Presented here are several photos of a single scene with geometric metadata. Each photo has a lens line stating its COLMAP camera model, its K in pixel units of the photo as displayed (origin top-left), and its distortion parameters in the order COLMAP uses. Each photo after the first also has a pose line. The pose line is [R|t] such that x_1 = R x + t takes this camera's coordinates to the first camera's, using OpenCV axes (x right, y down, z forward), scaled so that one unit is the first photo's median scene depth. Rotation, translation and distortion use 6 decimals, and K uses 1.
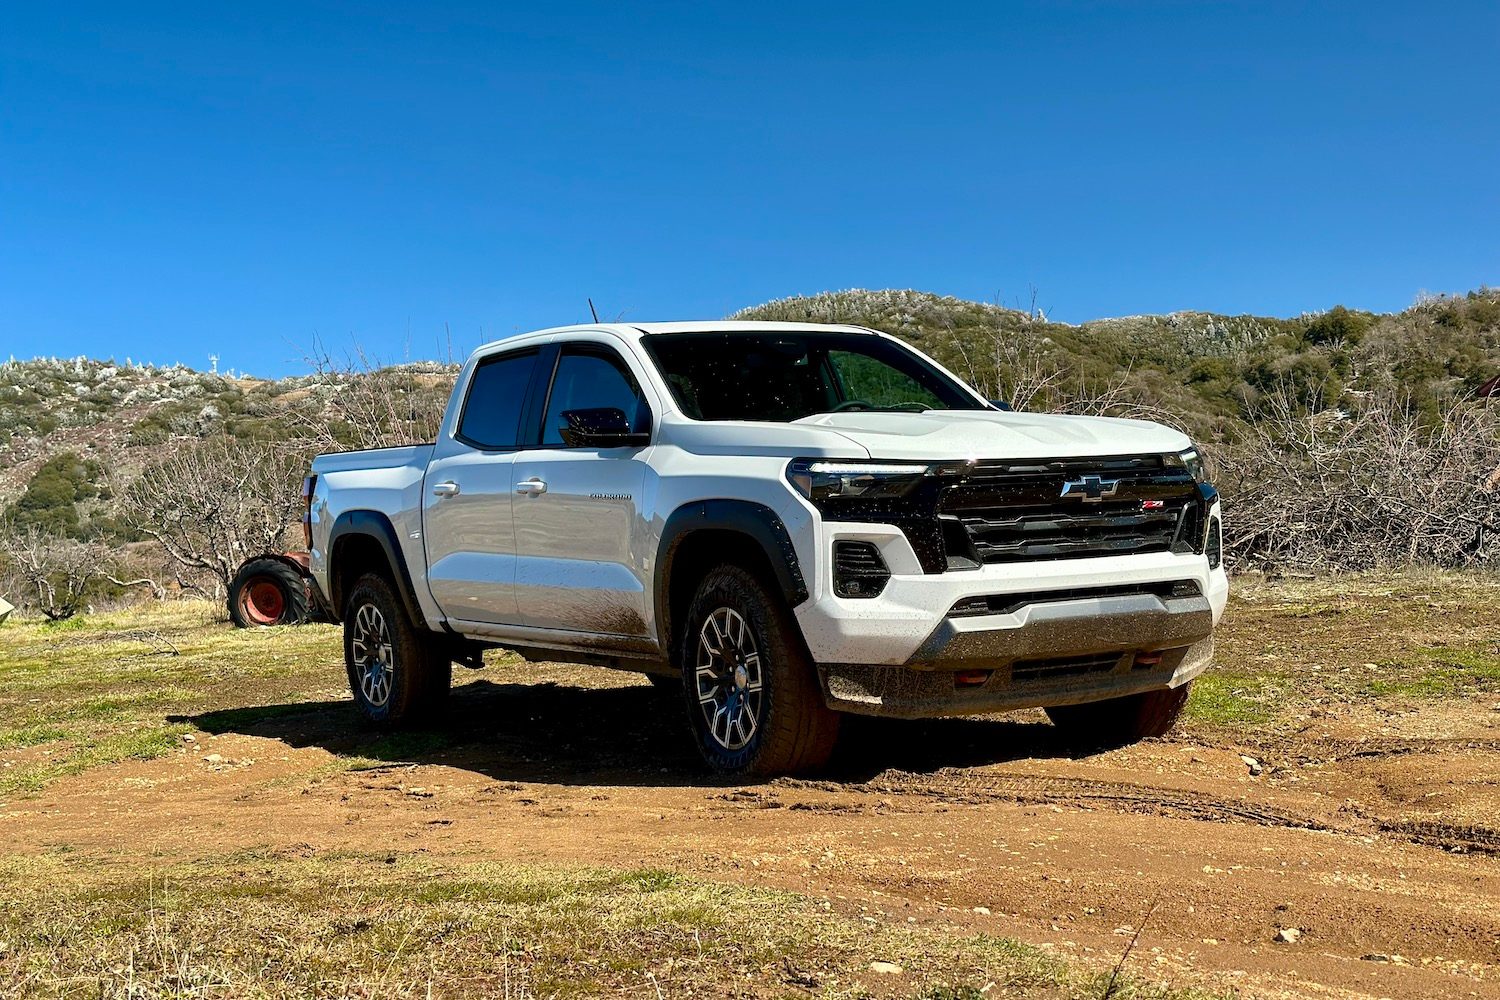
lens RADIAL K [[2106.0, 0, 752.6], [0, 2106.0, 504.0], [0, 0, 1]] dist [0.080106, 0.000000]
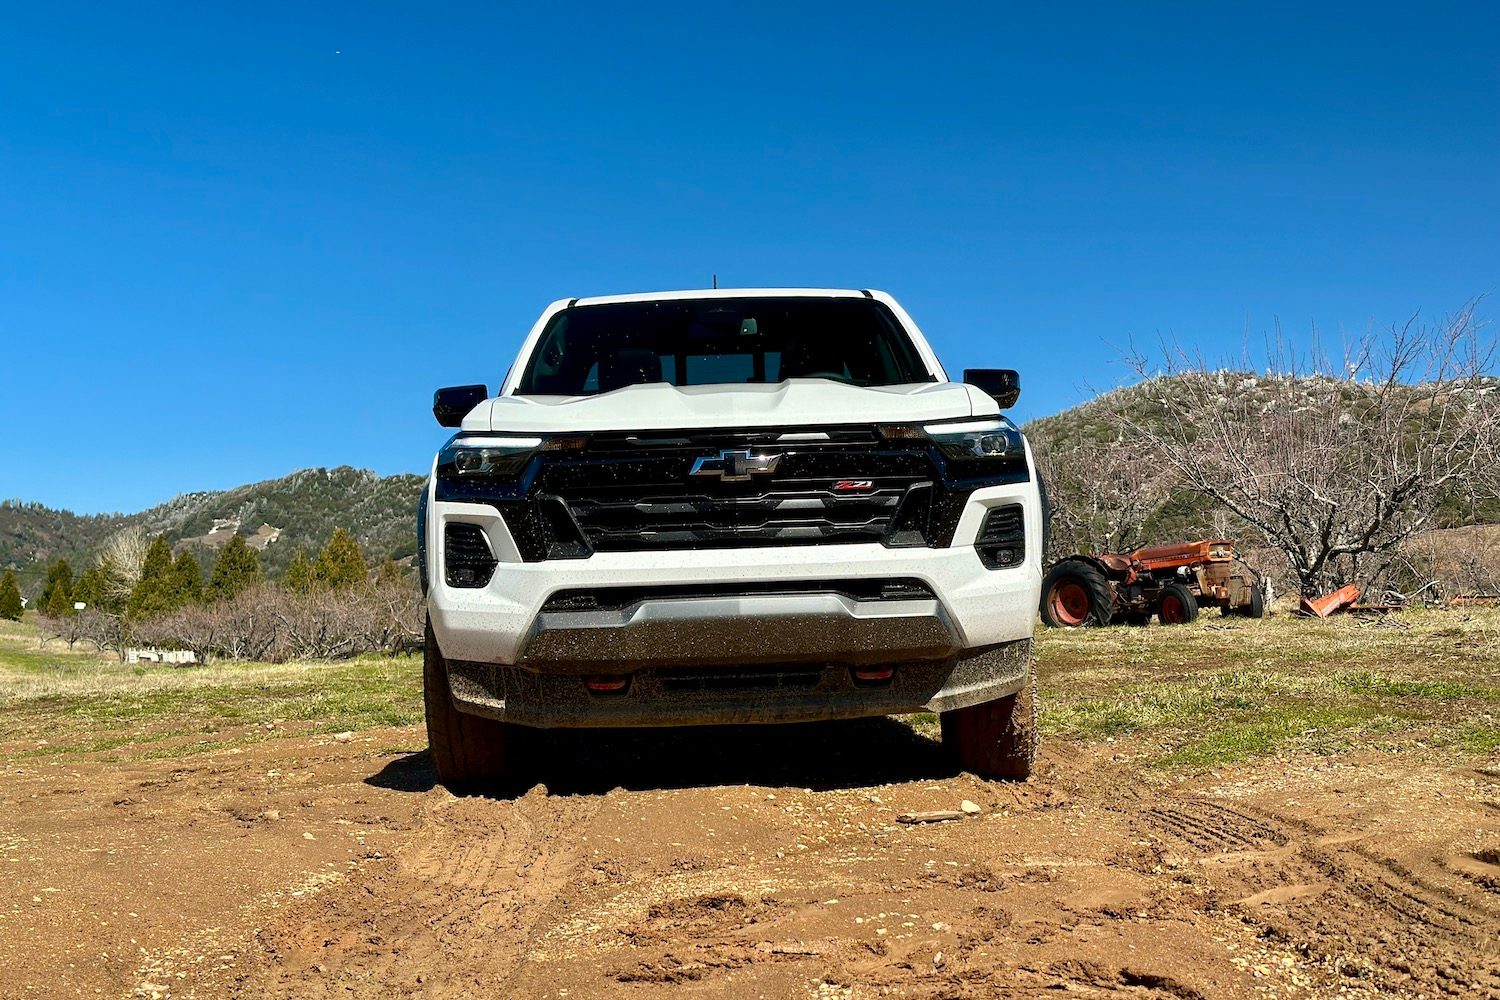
lens RADIAL K [[2106.0, 0, 752.1], [0, 2106.0, 496.5], [0, 0, 1]] dist [0.080106, 0.000000]
pose [[0.871436, 0.005427, -0.490480, 0.581836], [-0.008825, 0.999950, -0.004615, 0.009031], [0.490431, 0.008350, 0.871440, 0.276427]]
